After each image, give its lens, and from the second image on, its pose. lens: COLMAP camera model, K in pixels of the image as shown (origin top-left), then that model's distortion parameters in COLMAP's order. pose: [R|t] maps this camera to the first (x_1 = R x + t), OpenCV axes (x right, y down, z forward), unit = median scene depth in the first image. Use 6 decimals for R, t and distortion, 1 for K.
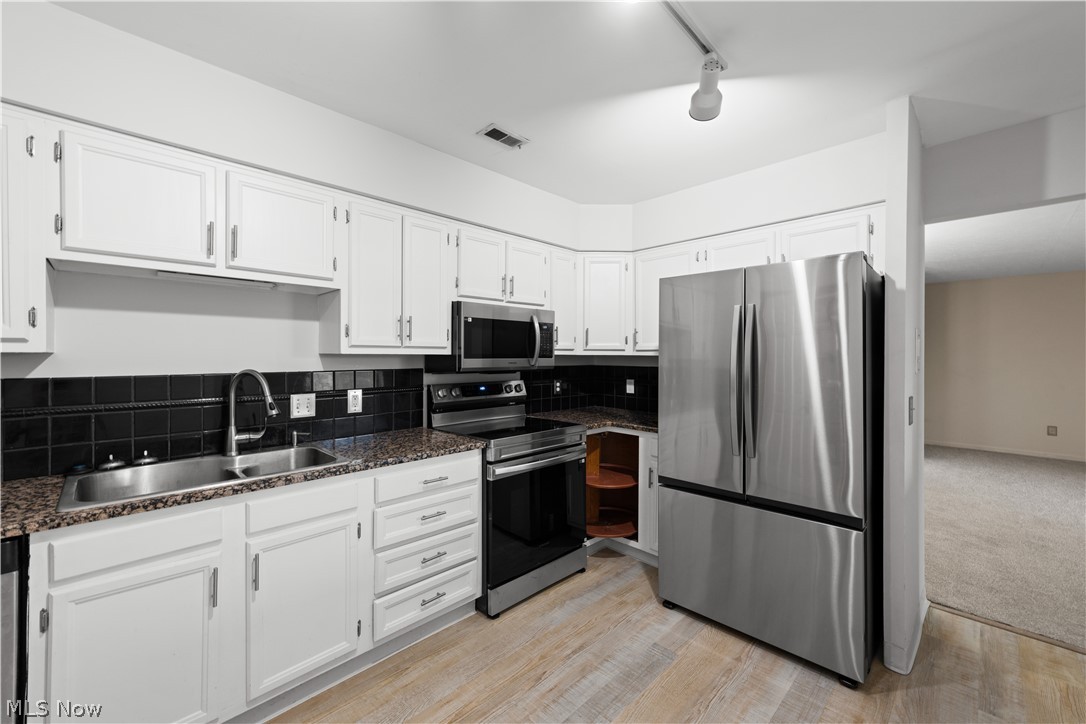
lens RADIAL K [[435.0, 0, 543.0], [0, 435.0, 362.0], [0, 0, 1]] dist [0.003685, 0.000083]
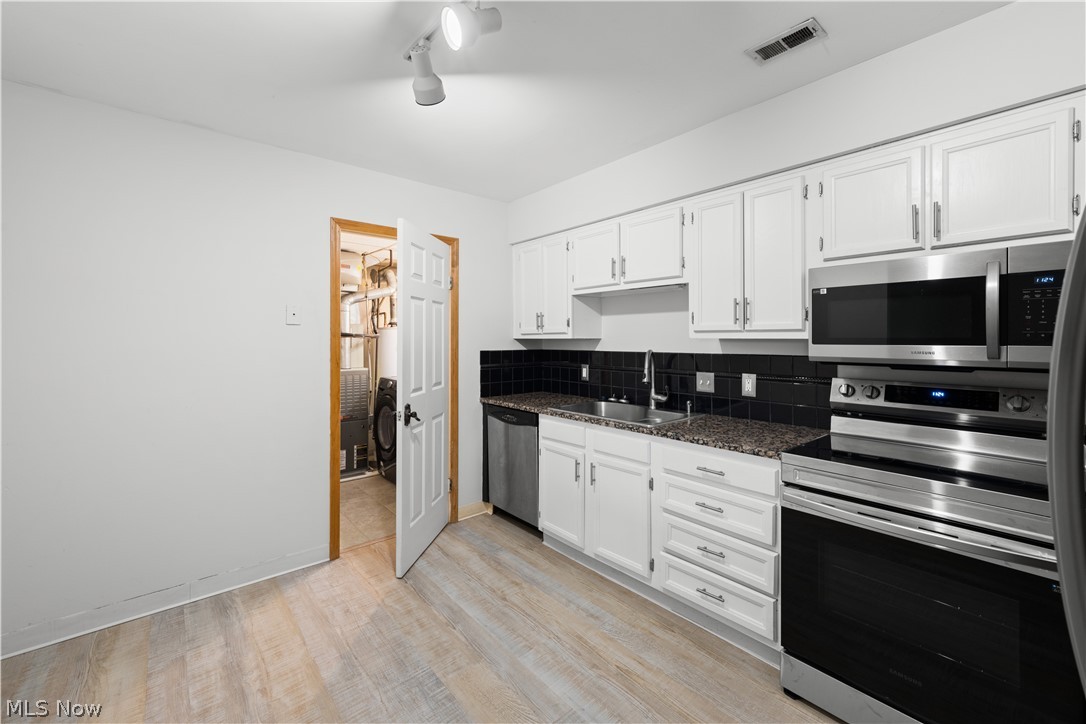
lens RADIAL K [[439.5, 0, 541.9], [0, 439.5, 345.8], [0, 0, 1]] dist [-0.000857, -0.000042]
pose [[-0.073758, 0.012926, -0.997192, 0.756804], [-0.015920, 0.999773, 0.014137, -0.009732], [0.997149, 0.016918, -0.073536, 0.721501]]
